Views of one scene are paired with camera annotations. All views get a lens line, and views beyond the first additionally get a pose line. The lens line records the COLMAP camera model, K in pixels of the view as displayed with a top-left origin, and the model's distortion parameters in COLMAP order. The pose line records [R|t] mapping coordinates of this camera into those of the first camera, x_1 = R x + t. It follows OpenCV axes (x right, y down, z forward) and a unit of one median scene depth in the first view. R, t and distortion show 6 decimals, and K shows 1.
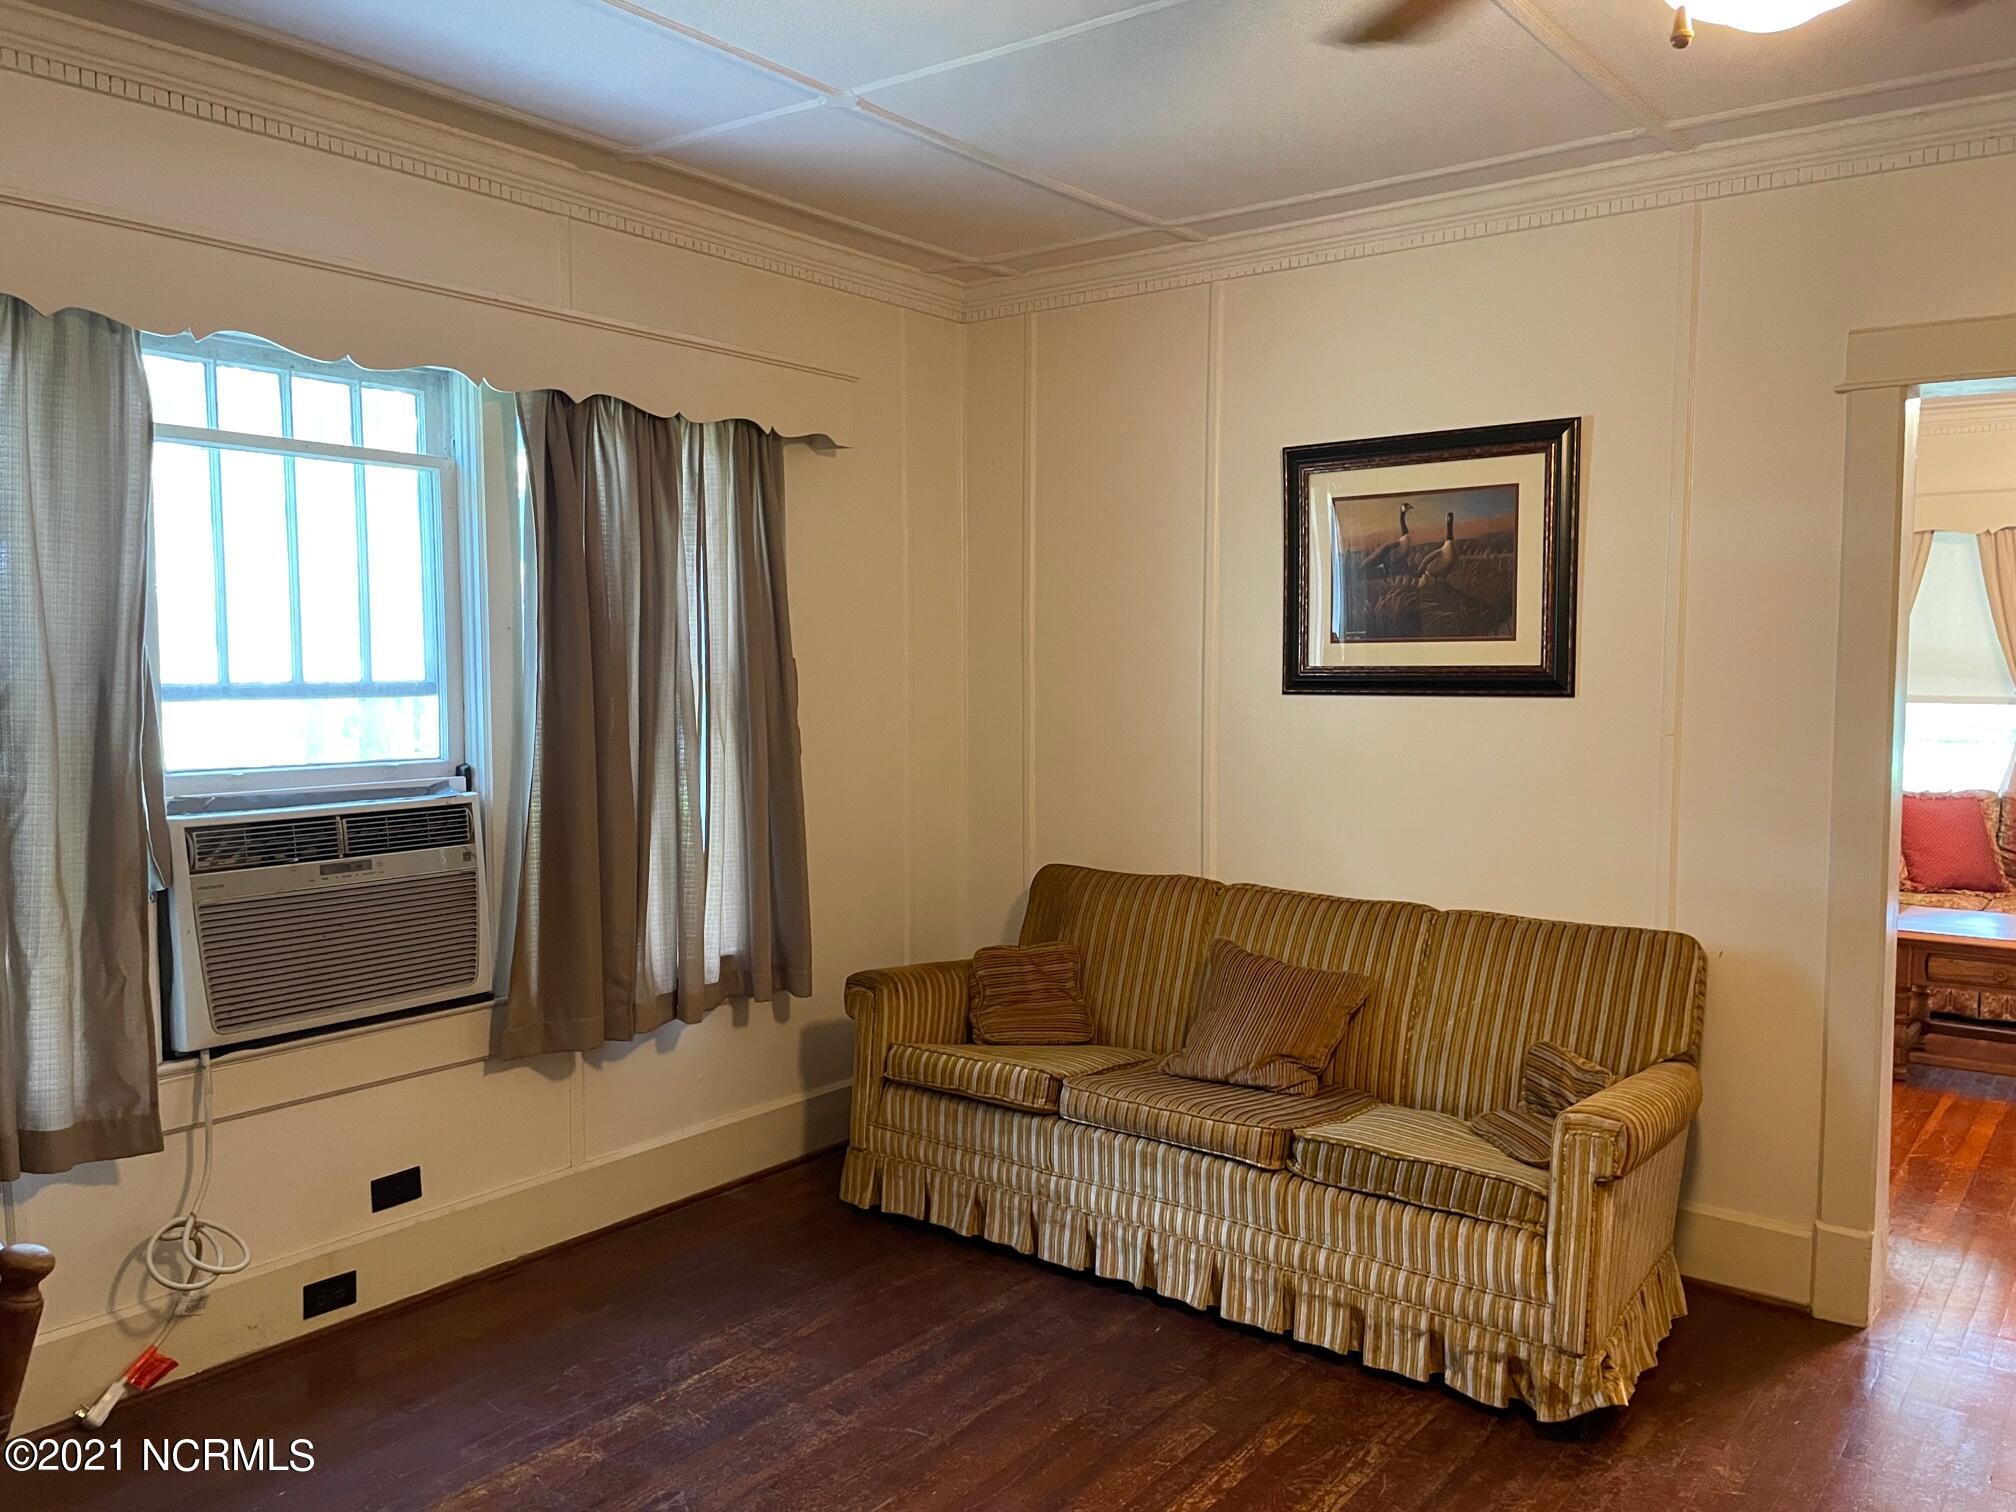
lens RADIAL K [[1515.3, 0, 998.7], [0, 1515.3, 758.8], [0, 0, 1]] dist [0.114349, -0.154211]
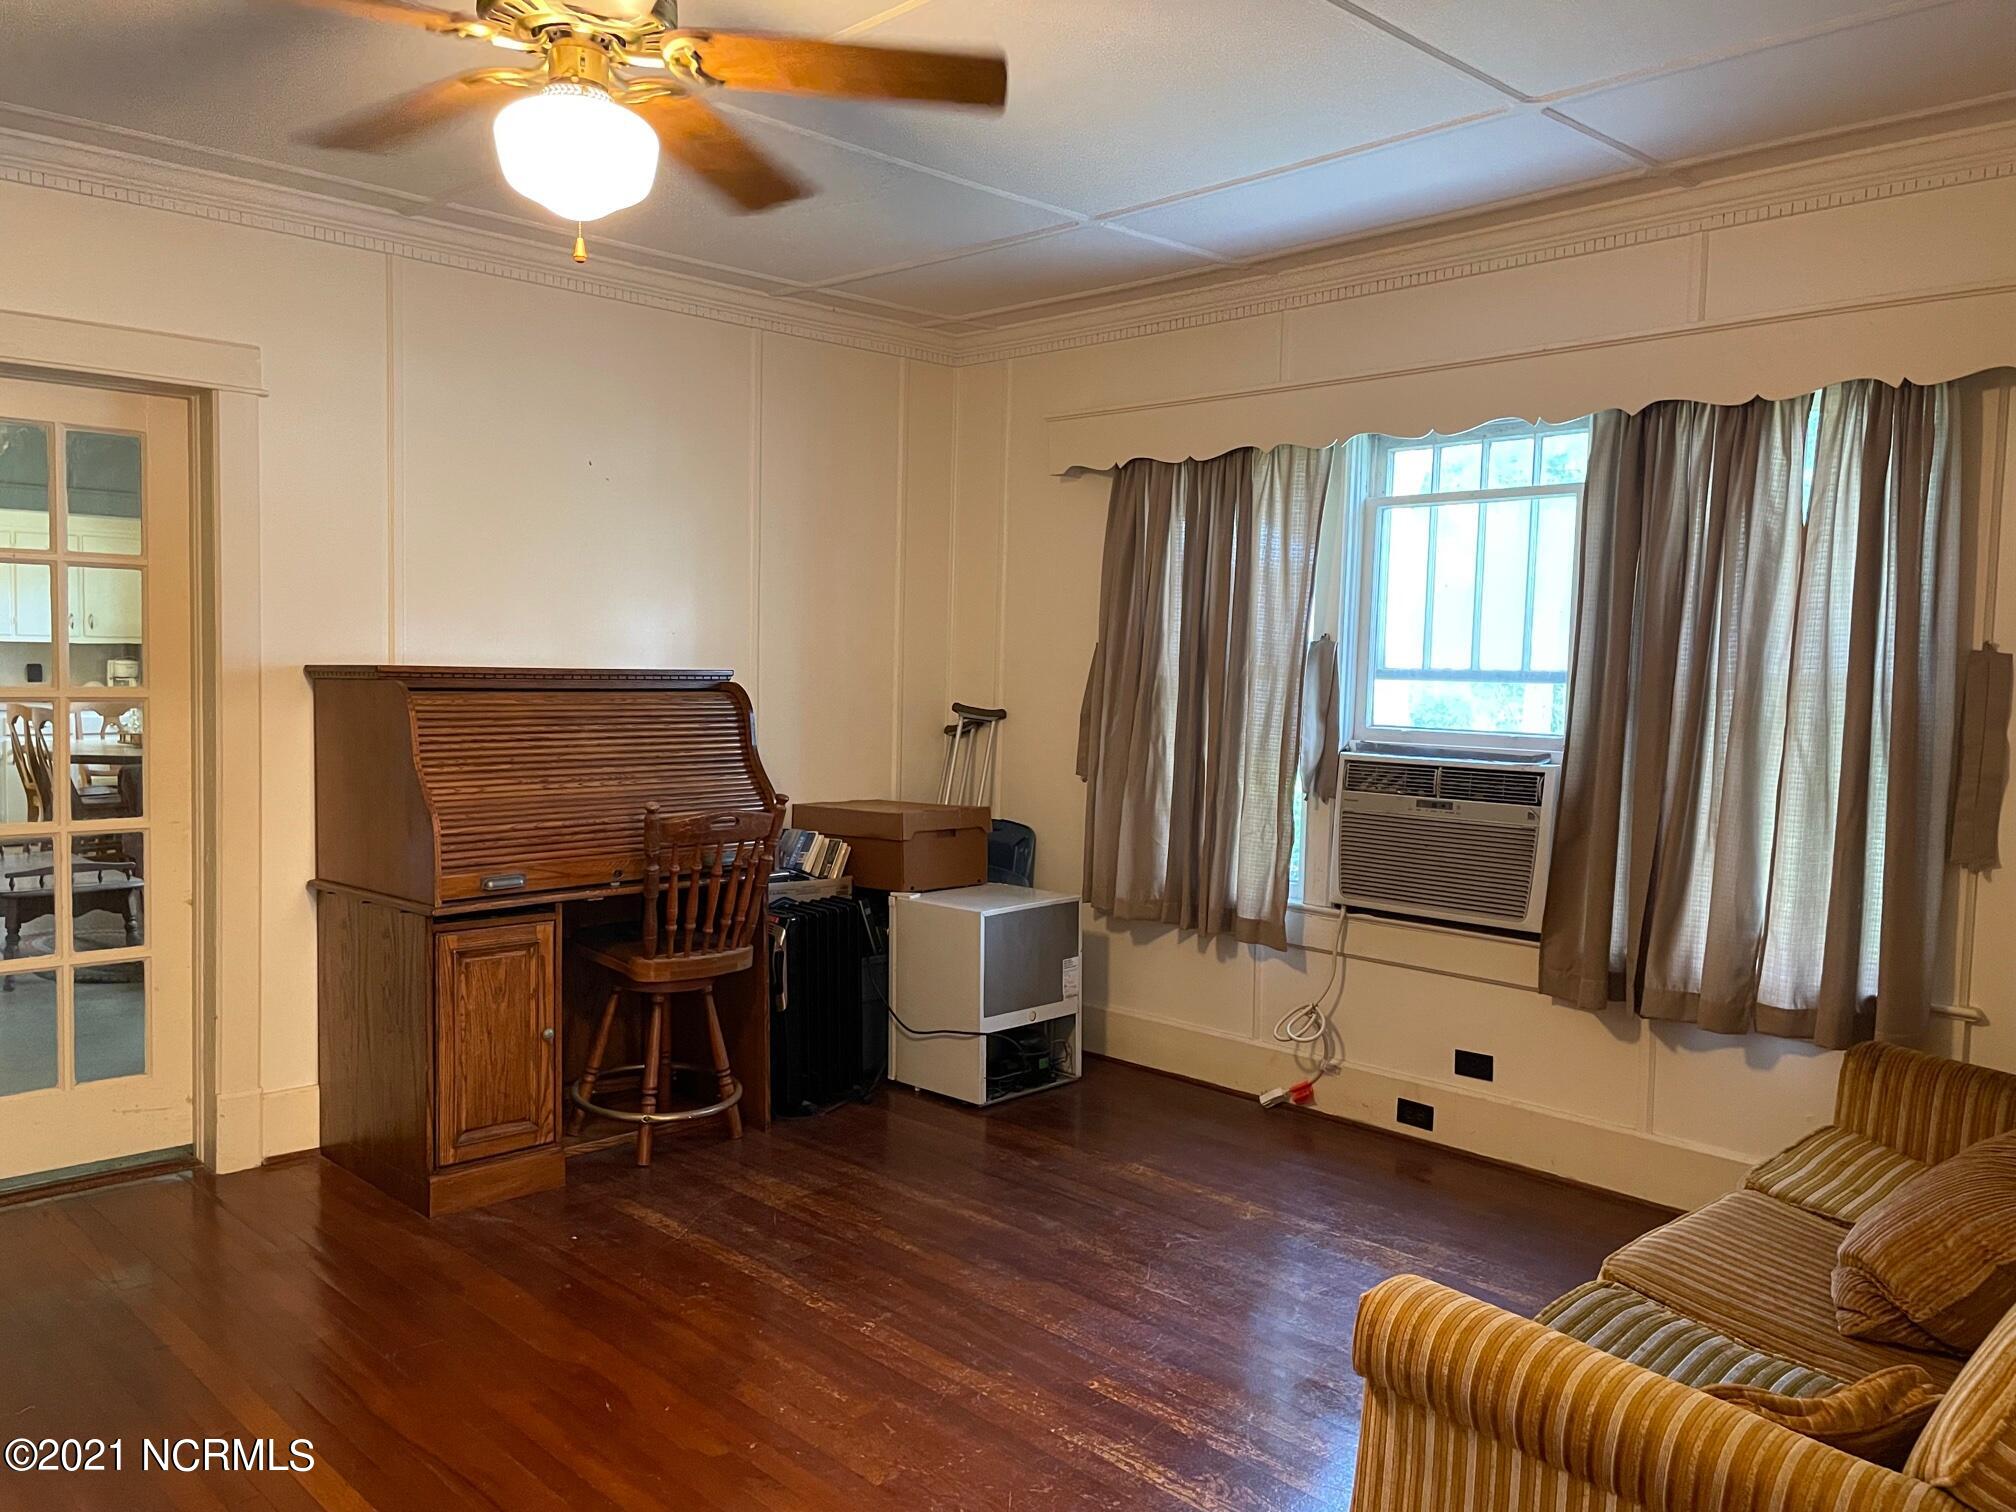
lens RADIAL K [[1515.3, 0, 998.7], [0, 1515.3, 758.8], [0, 0, 1]] dist [0.114349, -0.154211]
pose [[-0.126111, 0.061071, -0.990134, 0.938814], [-0.084777, 0.993788, 0.072095, -0.033848], [0.988387, 0.093032, -0.120150, 0.764579]]
